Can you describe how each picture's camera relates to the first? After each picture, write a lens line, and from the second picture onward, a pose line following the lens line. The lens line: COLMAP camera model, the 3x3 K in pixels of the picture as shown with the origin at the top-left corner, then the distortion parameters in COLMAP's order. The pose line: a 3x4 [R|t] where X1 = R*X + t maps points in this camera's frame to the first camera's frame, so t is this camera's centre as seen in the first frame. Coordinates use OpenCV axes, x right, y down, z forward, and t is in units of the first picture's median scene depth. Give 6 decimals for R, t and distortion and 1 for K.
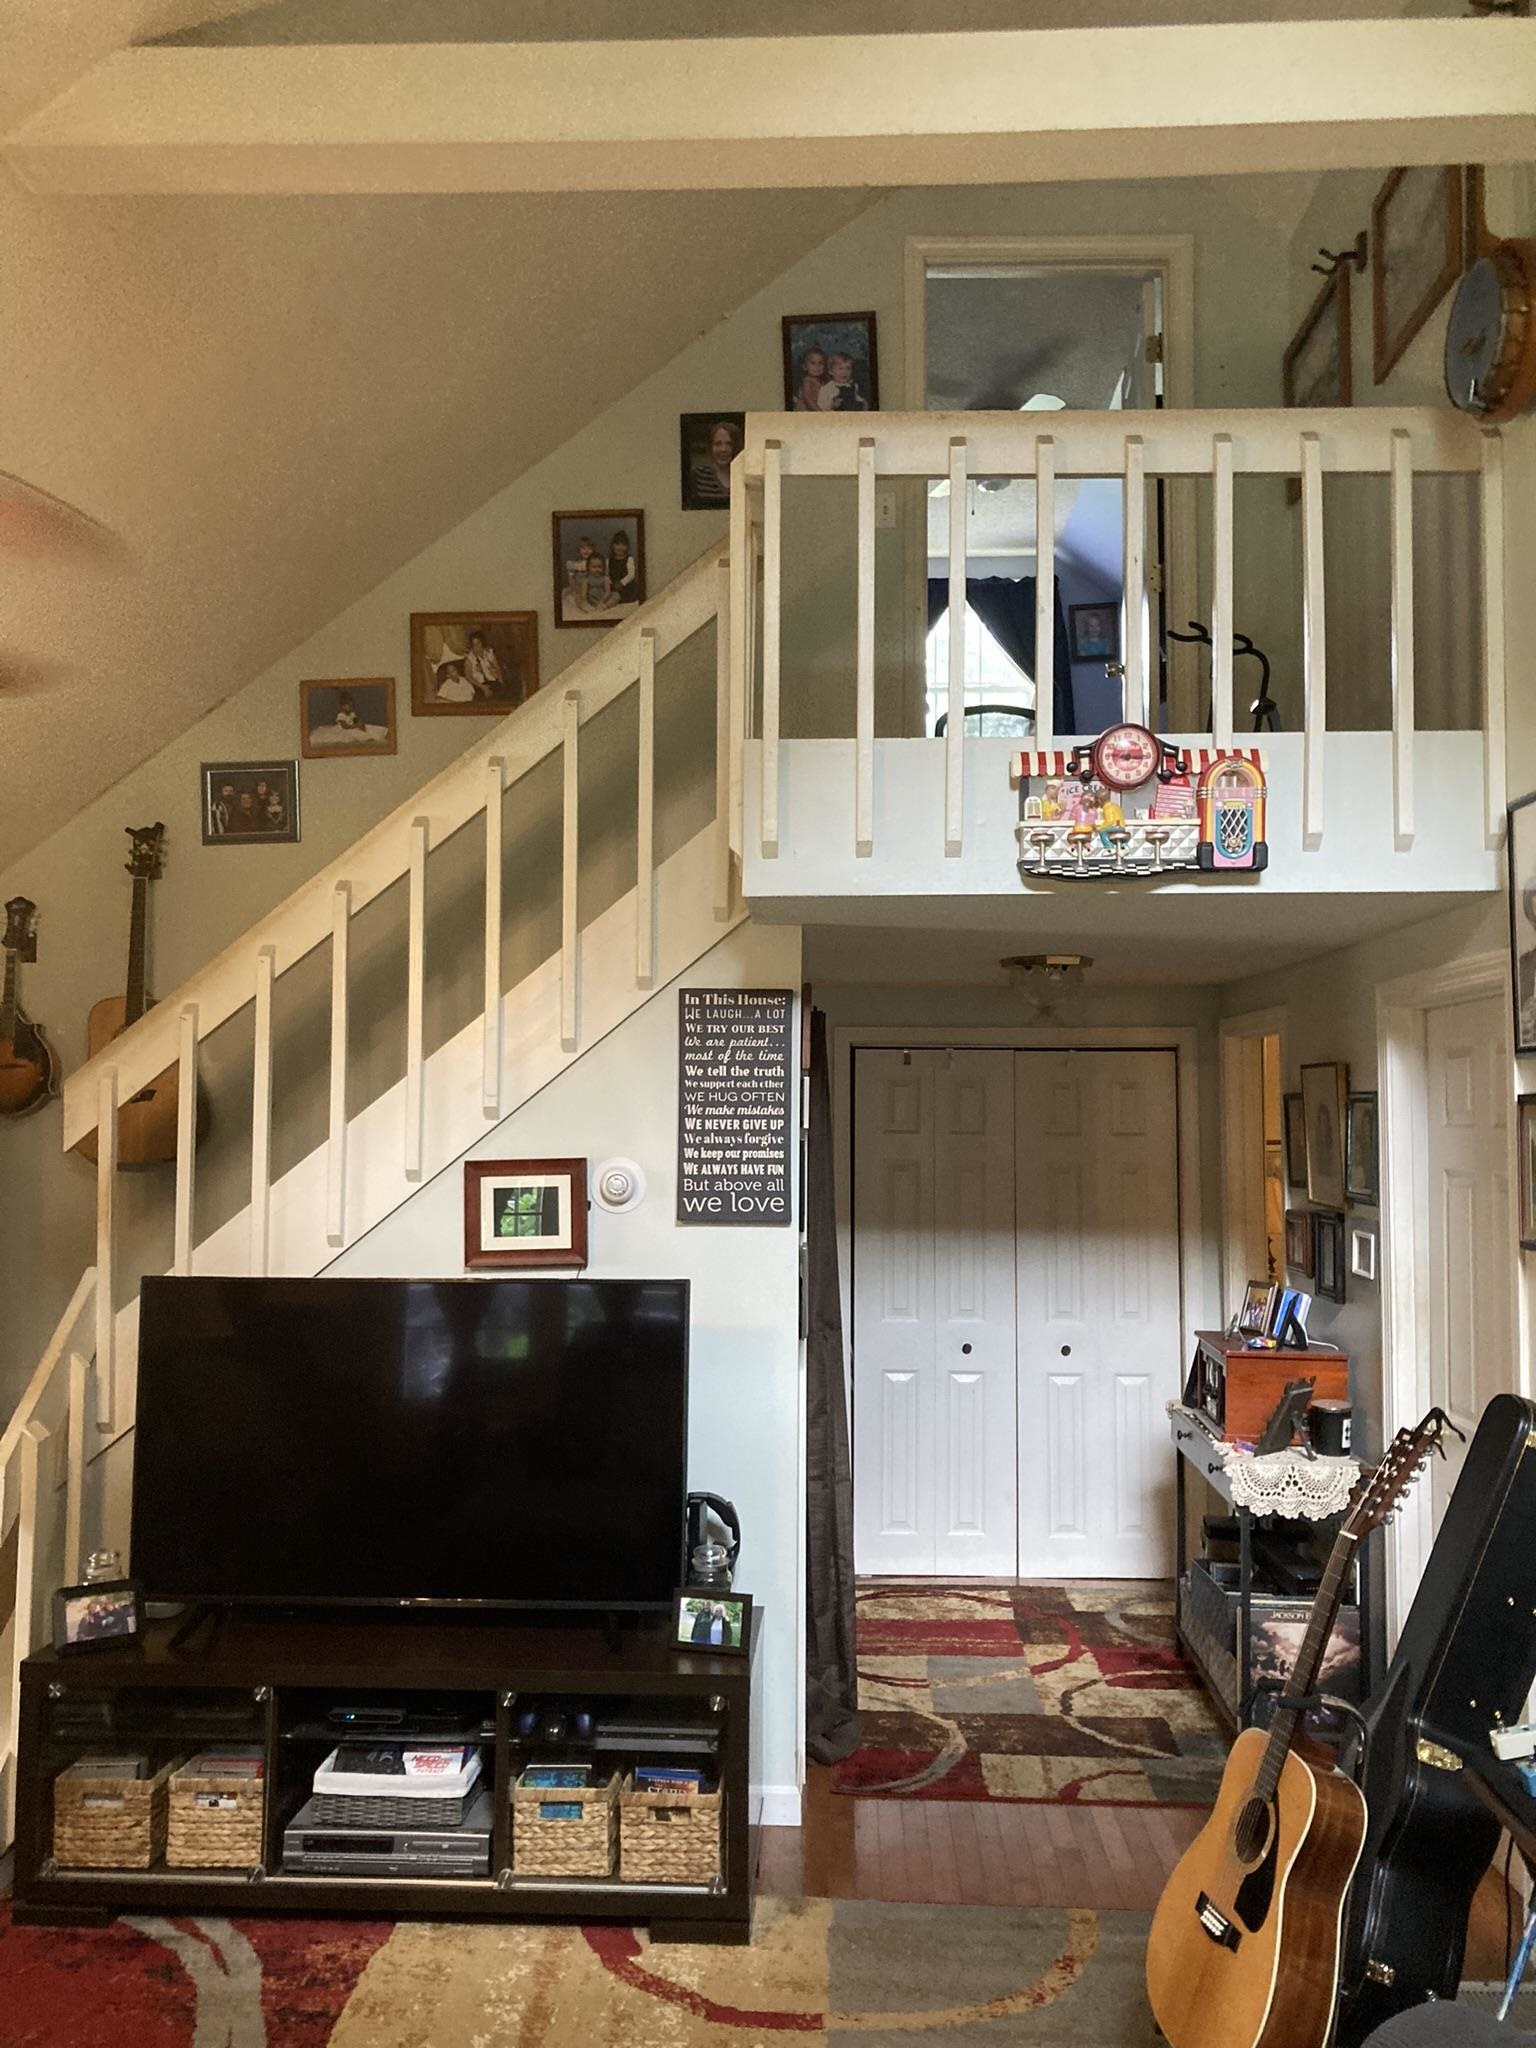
lens RADIAL K [[1663.5, 0, 761.8], [0, 1663.5, 1020.9], [0, 0, 1]] dist [0.005426, -0.007691]
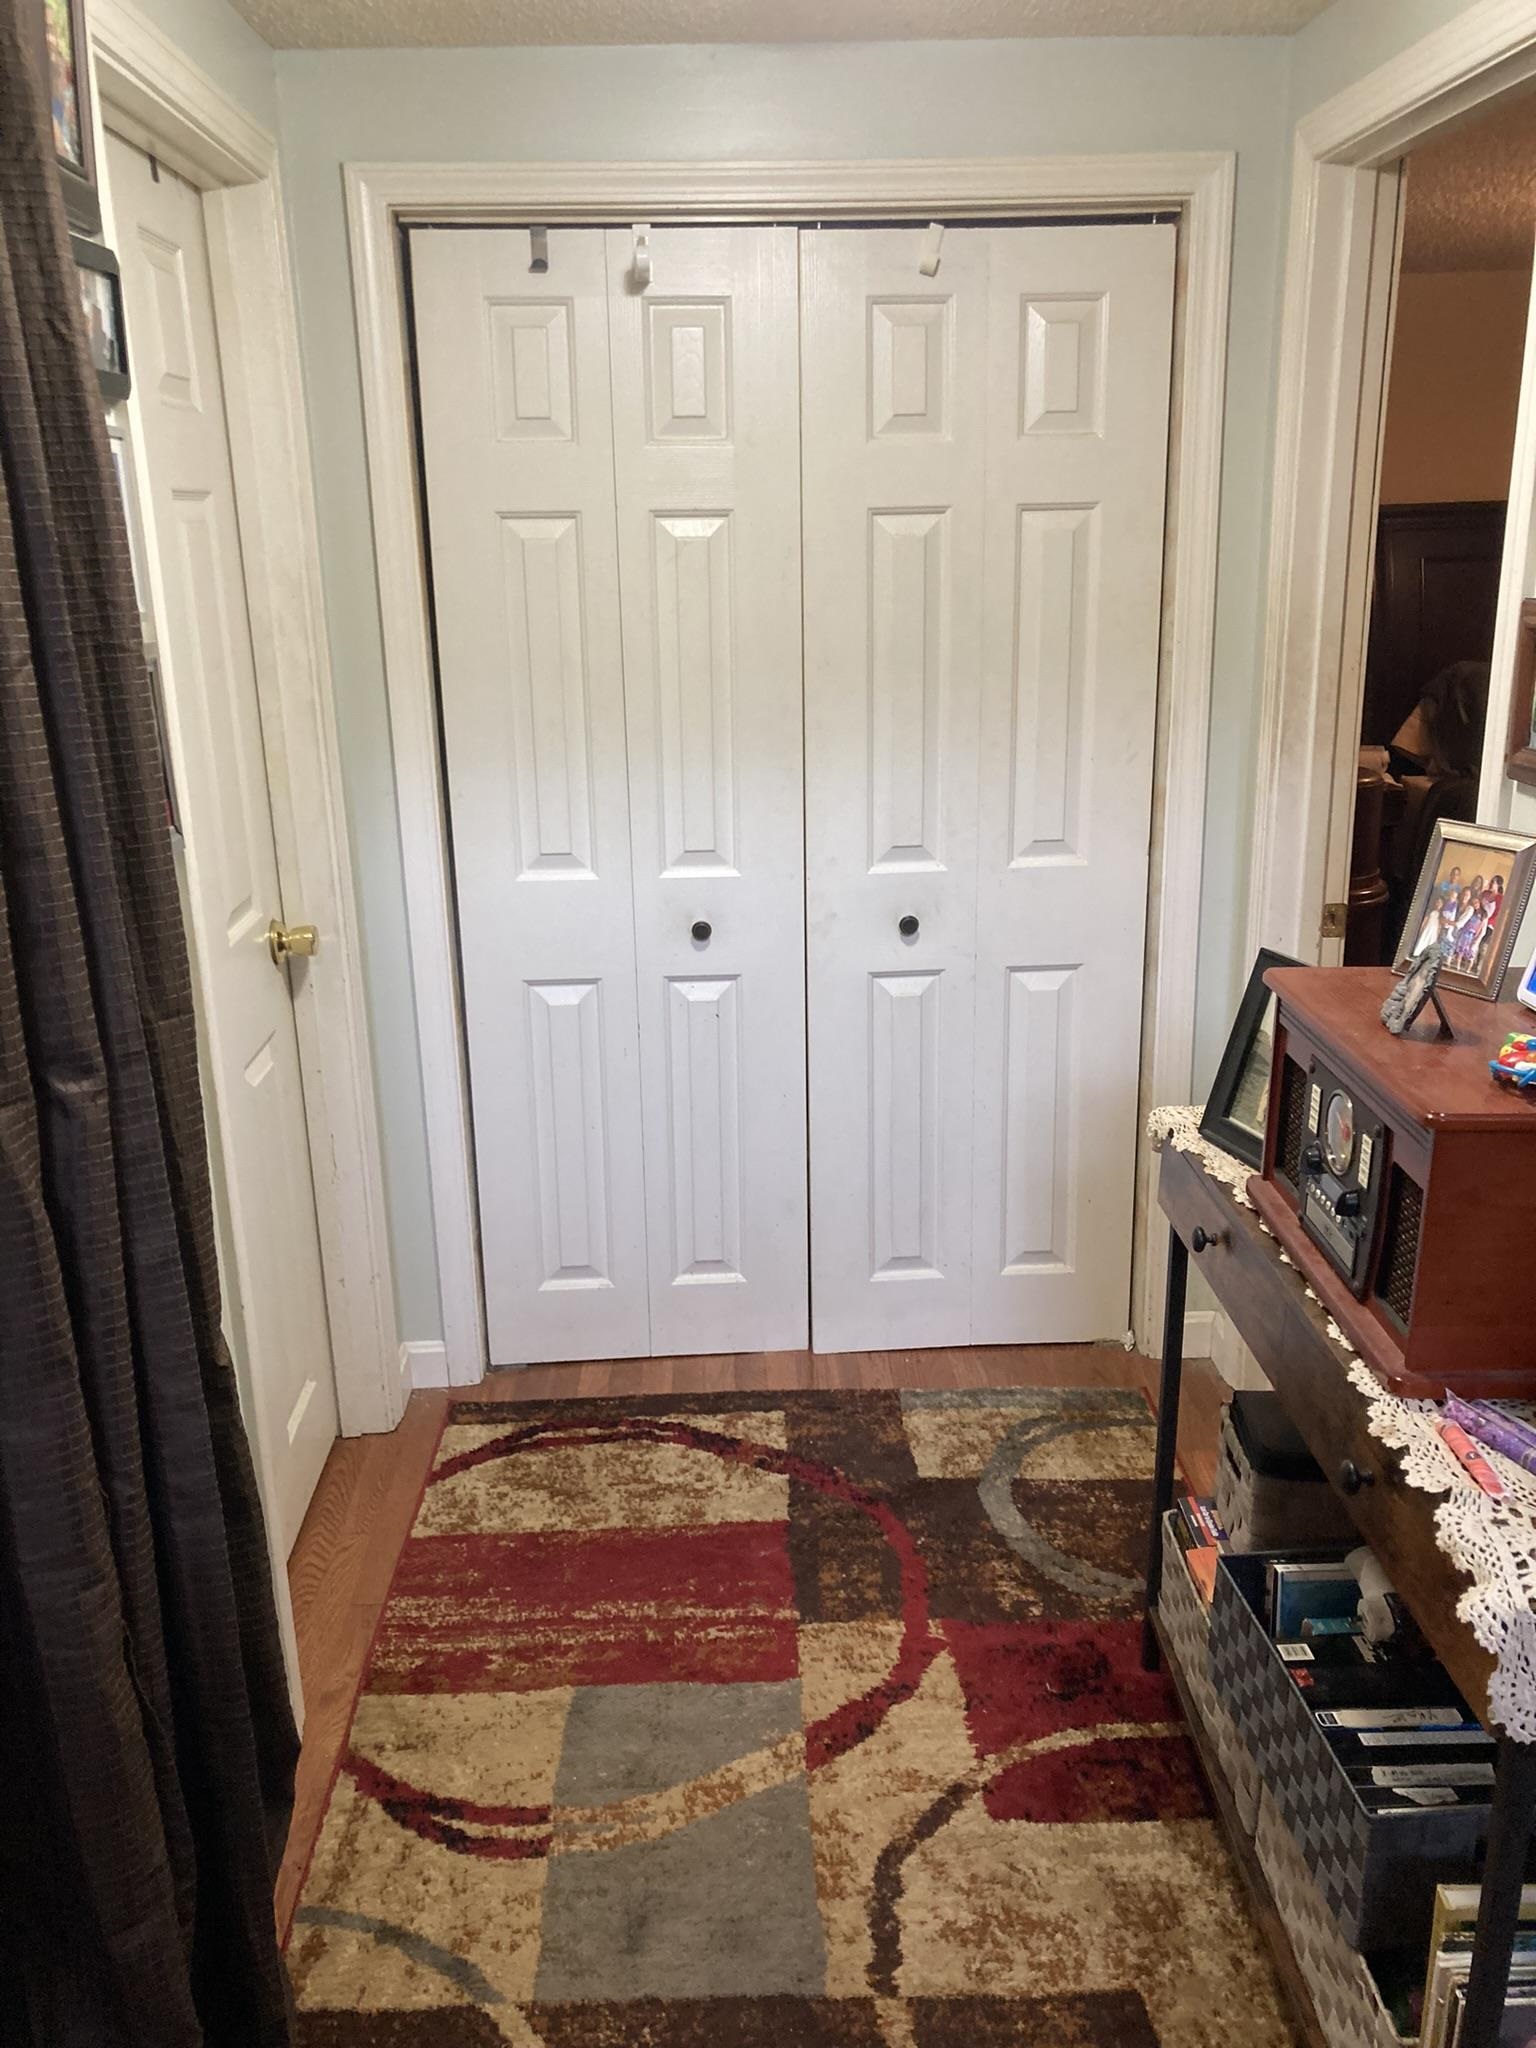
lens RADIAL K [[1663.5, 0, 762.2], [0, 1663.5, 1031.9], [0, 0, 1]] dist [0.005426, -0.007691]
pose [[0.996202, -0.045518, 0.074230, 0.119831], [0.017046, 0.937941, 0.346377, 0.072340], [-0.085390, -0.343796, 0.935154, 0.631929]]
